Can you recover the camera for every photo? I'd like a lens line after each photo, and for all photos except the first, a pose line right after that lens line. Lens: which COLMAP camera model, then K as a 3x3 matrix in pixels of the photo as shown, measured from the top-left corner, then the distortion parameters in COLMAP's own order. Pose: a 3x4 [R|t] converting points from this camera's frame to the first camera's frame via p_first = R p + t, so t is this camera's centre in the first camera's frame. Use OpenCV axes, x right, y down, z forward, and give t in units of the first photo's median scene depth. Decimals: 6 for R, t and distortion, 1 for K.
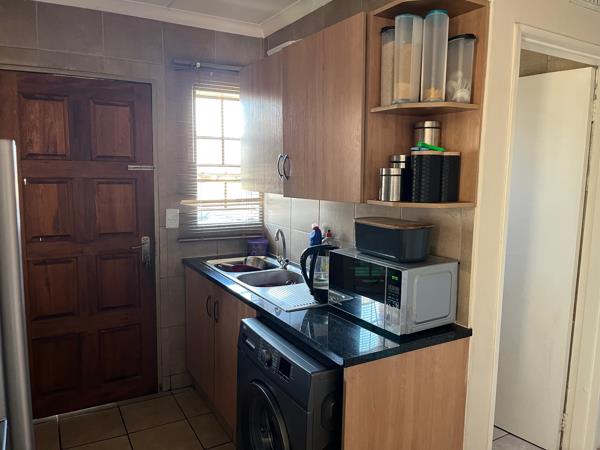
lens RADIAL K [[460.0, 0, 300.8], [0, 460.0, 228.2], [0, 0, 1]] dist [0.062323, -0.075447]
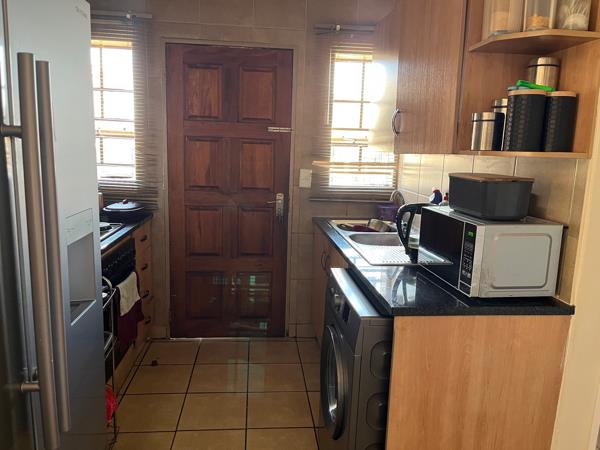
lens RADIAL K [[460.0, 0, 300.8], [0, 460.0, 228.2], [0, 0, 1]] dist [0.062323, -0.075447]
pose [[0.914180, 0.083733, -0.396565, 0.164362], [-0.069315, 0.996312, 0.050580, 0.047029], [0.399337, -0.018751, 0.916612, 0.024191]]
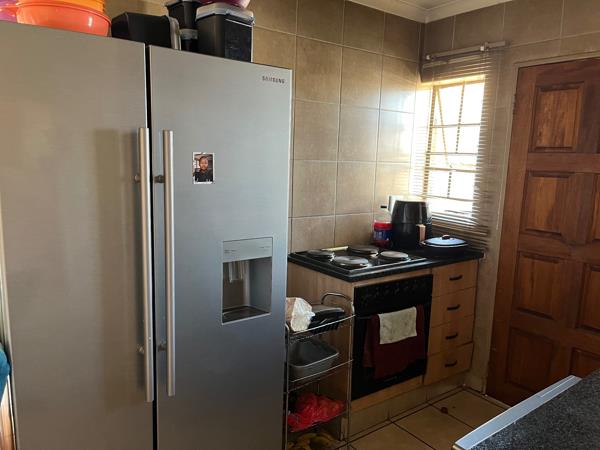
lens RADIAL K [[460.0, 0, 300.8], [0, 460.0, 228.2], [0, 0, 1]] dist [0.062323, -0.075447]
pose [[0.118790, 0.142115, -0.982696, 0.363329], [-0.152195, 0.980615, 0.123416, -0.033245], [0.981186, 0.134901, 0.138116, 0.376892]]
